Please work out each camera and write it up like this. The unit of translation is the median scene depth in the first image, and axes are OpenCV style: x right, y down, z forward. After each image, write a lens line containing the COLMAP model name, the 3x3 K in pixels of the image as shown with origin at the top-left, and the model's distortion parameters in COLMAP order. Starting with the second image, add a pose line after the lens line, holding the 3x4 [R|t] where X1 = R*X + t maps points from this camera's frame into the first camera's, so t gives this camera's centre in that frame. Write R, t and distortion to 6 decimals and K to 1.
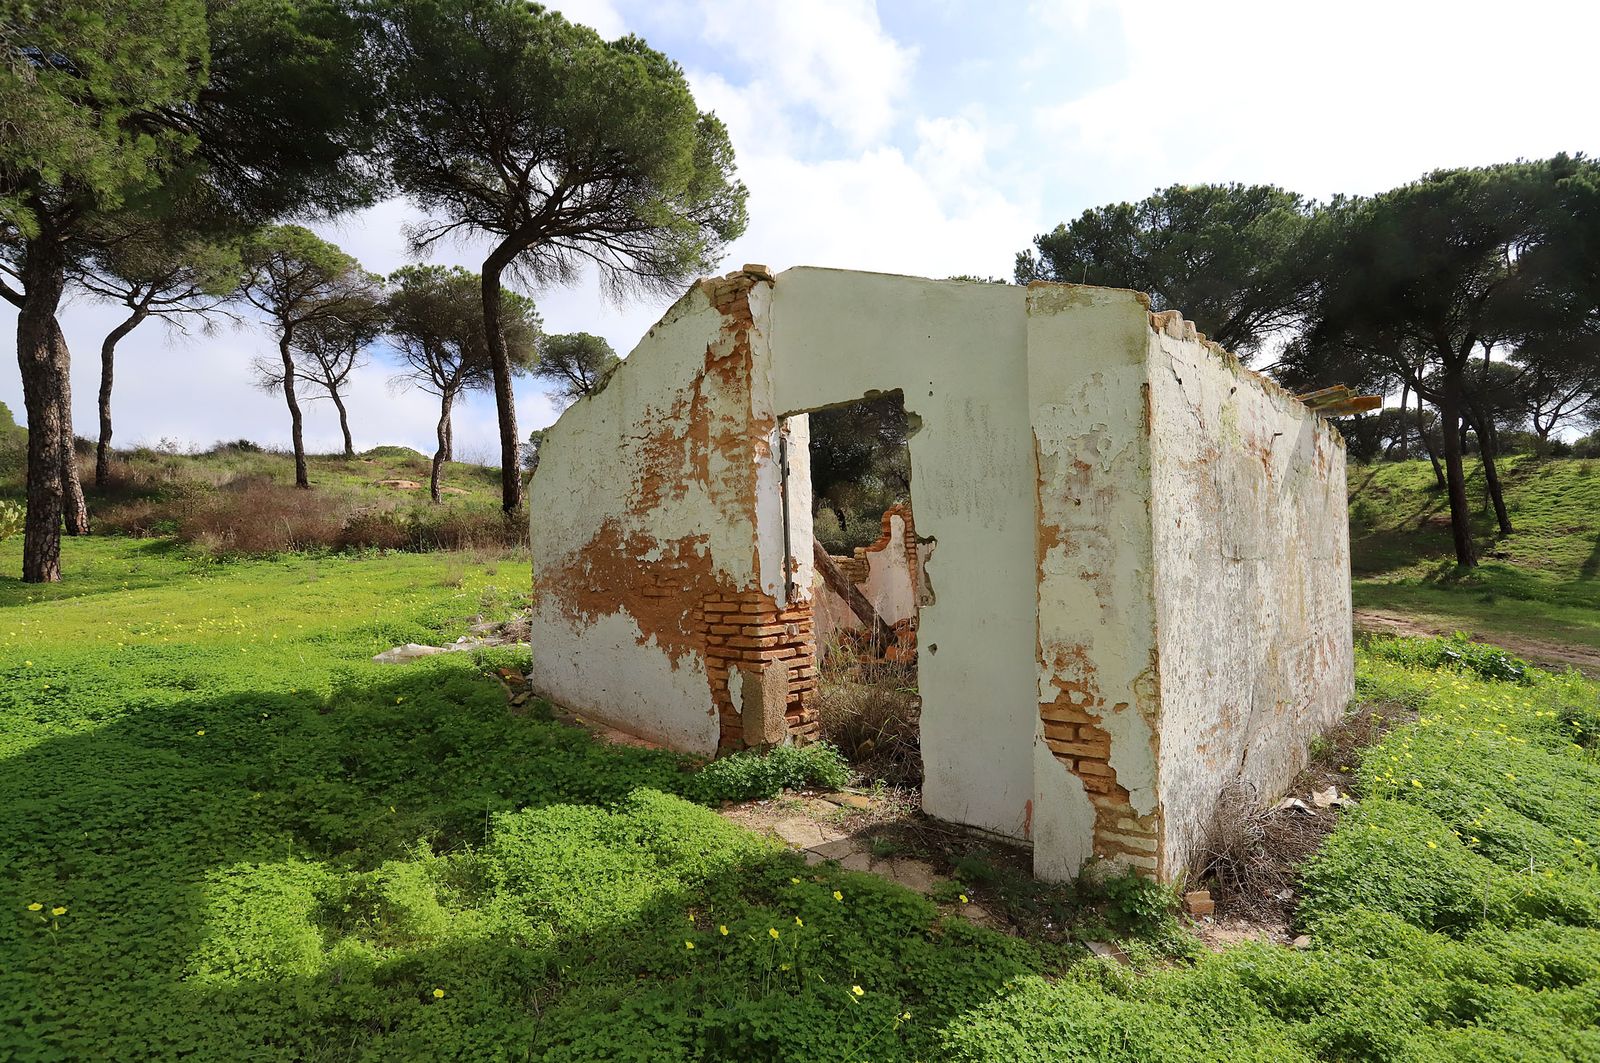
lens RADIAL K [[771.6, 0, 797.7], [0, 771.6, 534.5], [0, 0, 1]] dist [-0.076503, 0.032073]
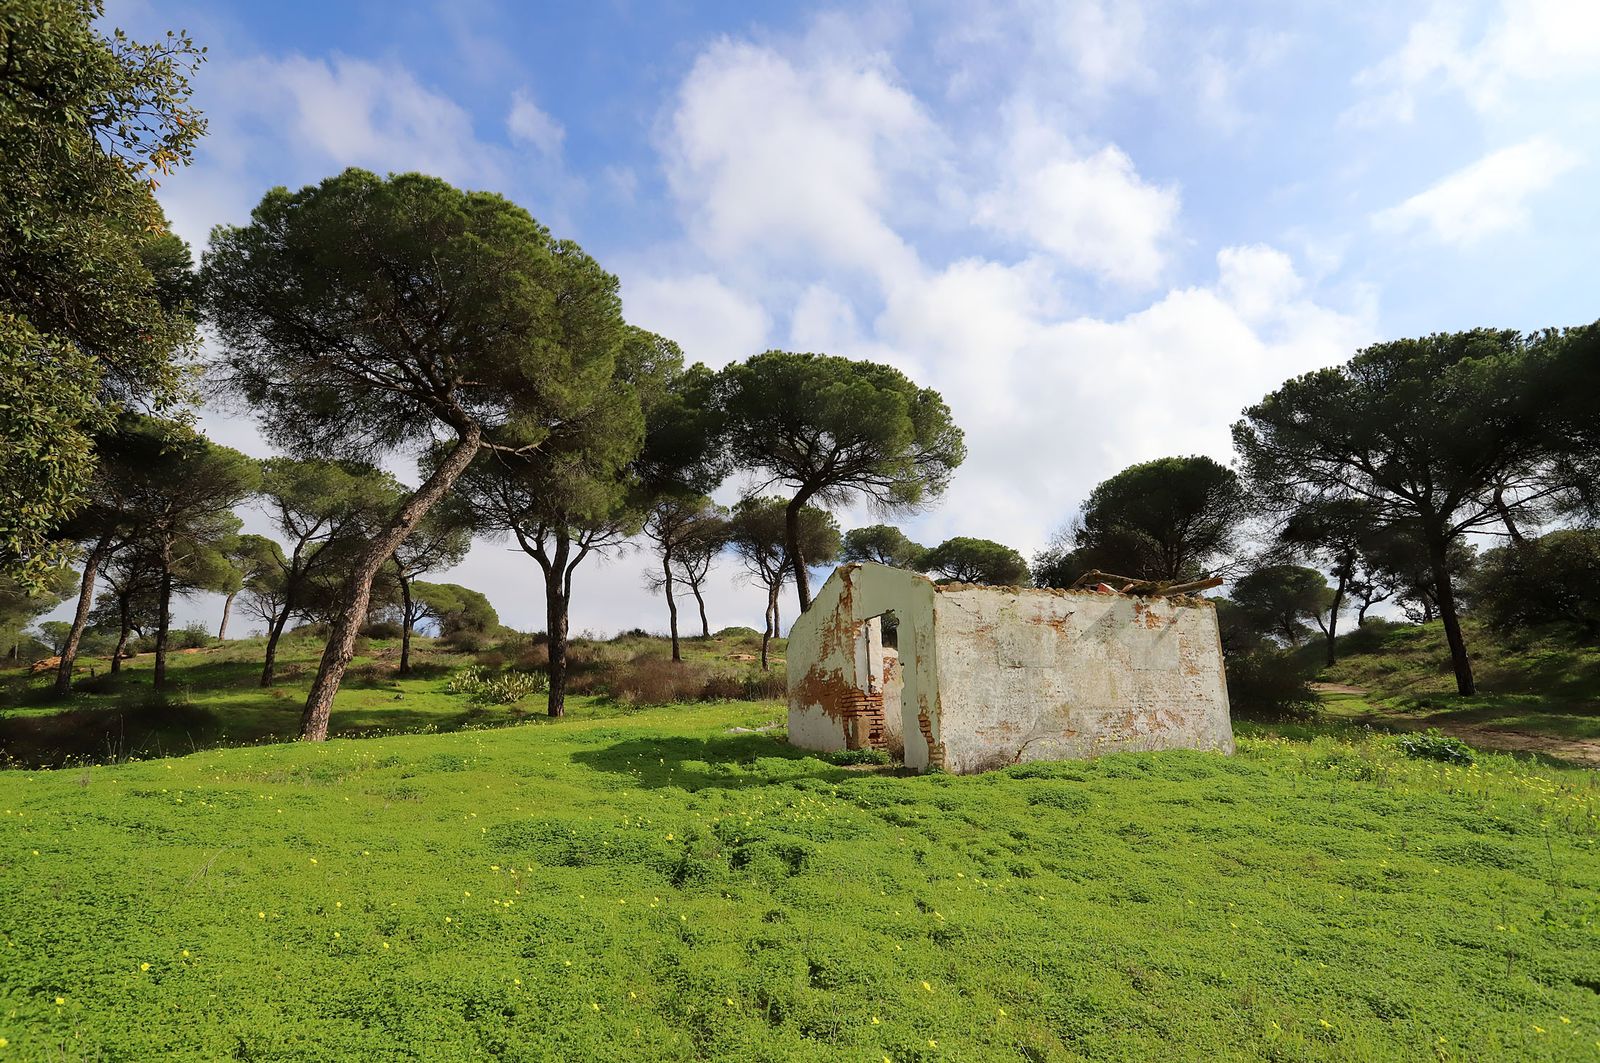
lens RADIAL K [[771.6, 0, 797.7], [0, 771.6, 534.5], [0, 0, 1]] dist [-0.076503, 0.032073]
pose [[0.914411, -0.100758, -0.392046, 0.806115], [0.014585, 0.976097, -0.216846, 0.122686], [0.404524, 0.192568, 0.894023, -1.440677]]
